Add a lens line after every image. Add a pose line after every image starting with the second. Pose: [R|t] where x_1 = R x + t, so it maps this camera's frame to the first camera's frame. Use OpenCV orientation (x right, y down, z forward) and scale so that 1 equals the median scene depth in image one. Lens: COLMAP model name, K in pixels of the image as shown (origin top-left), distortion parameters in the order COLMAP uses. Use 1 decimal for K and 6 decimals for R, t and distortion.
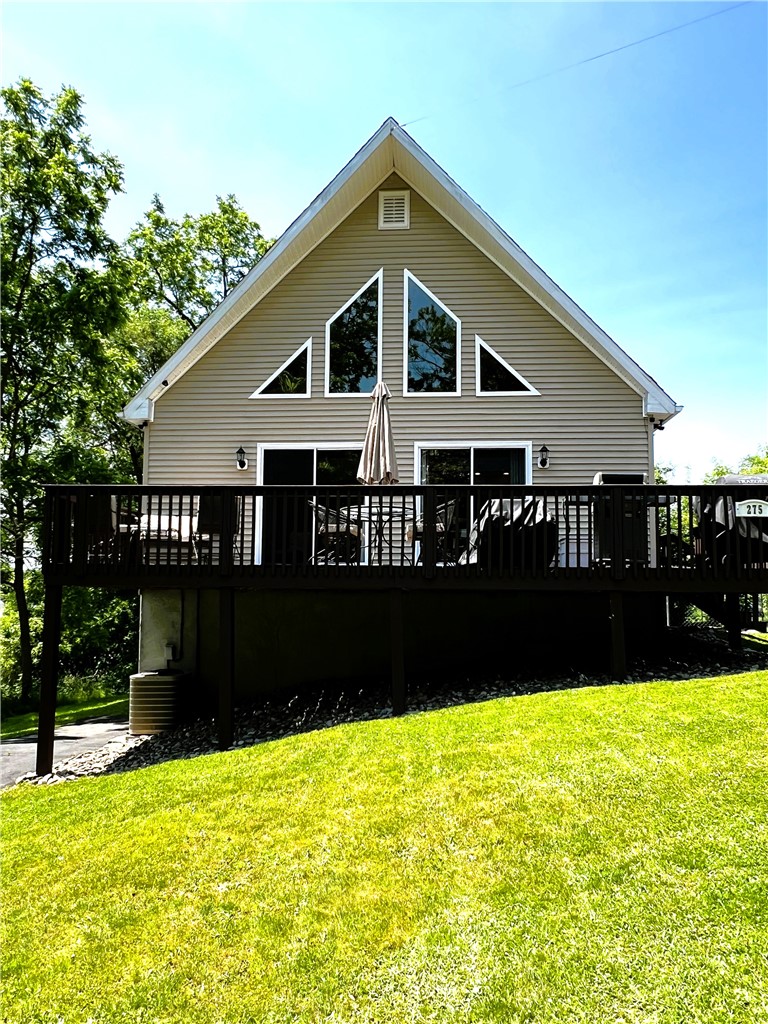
lens RADIAL K [[767.0, 0, 384.0], [0, 767.0, 512.0], [0, 0, 1]] dist [0.000131, -0.000329]
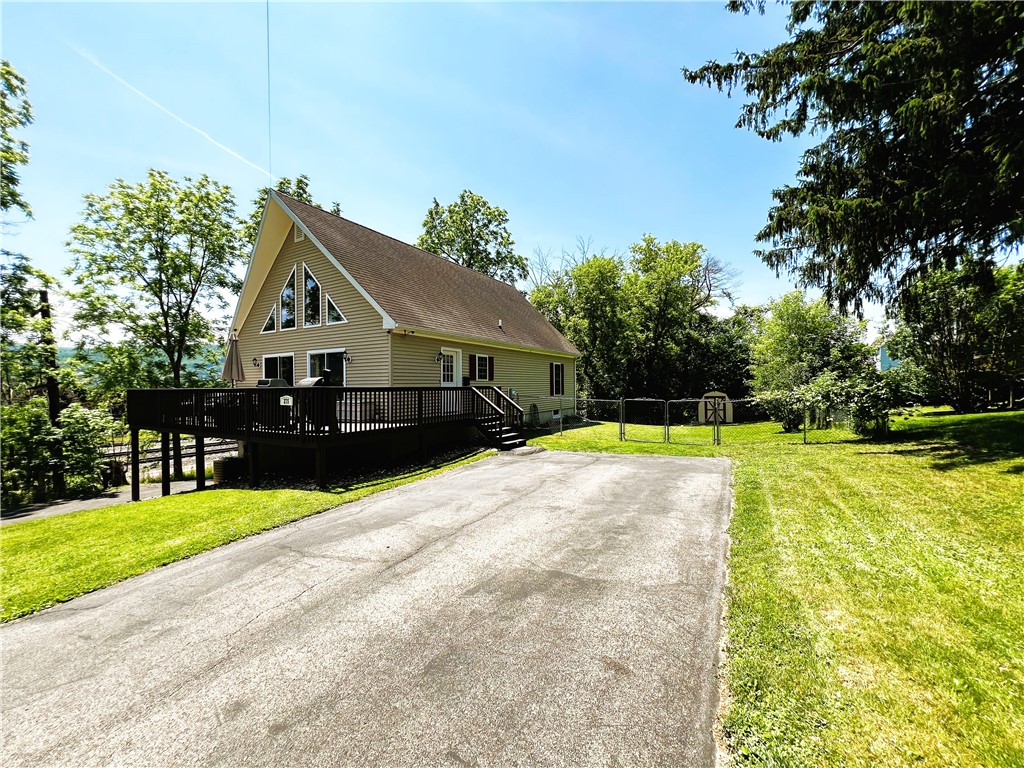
lens RADIAL K [[411.2, 0, 514.9], [0, 411.2, 384.2], [0, 0, 1]] dist [0.000664, 0.000071]
pose [[0.895047, -0.019468, -0.445548, 1.316633], [0.067627, 0.993418, 0.092447, -0.089779], [0.440815, -0.112876, 0.890472, 0.360238]]
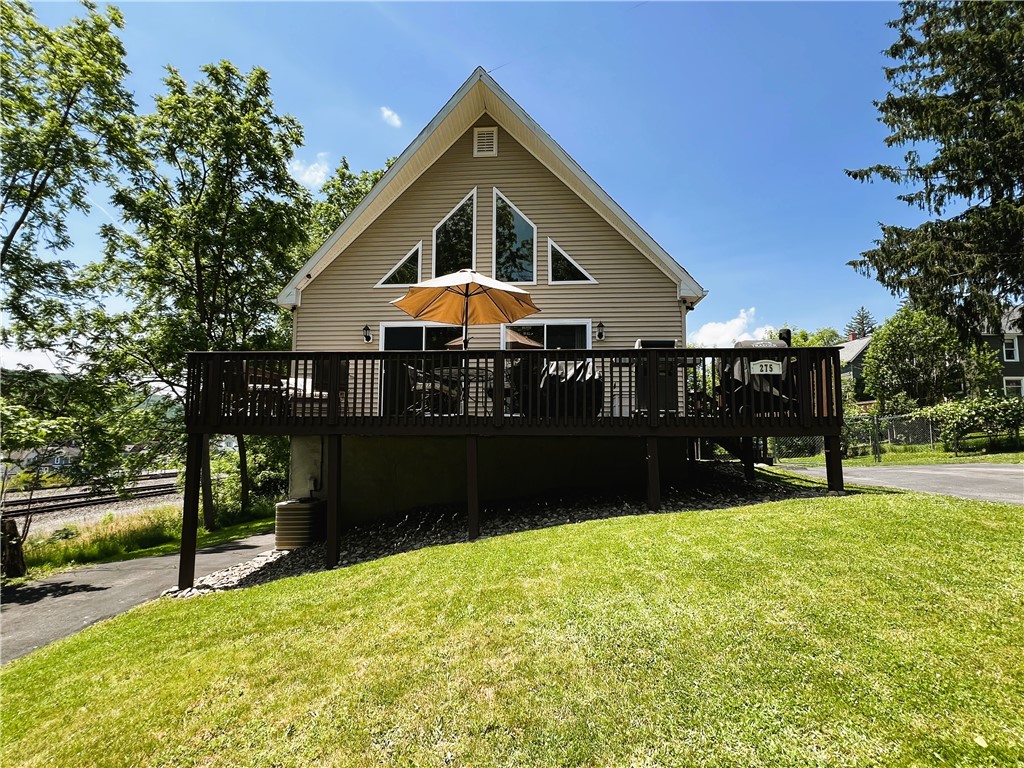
lens RADIAL K [[512.3, 0, 512.0], [0, 512.3, 384.0], [0, 0, 1]] dist [-0.000308, 0.000725]
pose [[0.999984, -0.005408, -0.001424, 0.078080], [0.005418, 0.999959, 0.007237, 0.012613], [0.001385, -0.007244, 0.999973, 0.179346]]
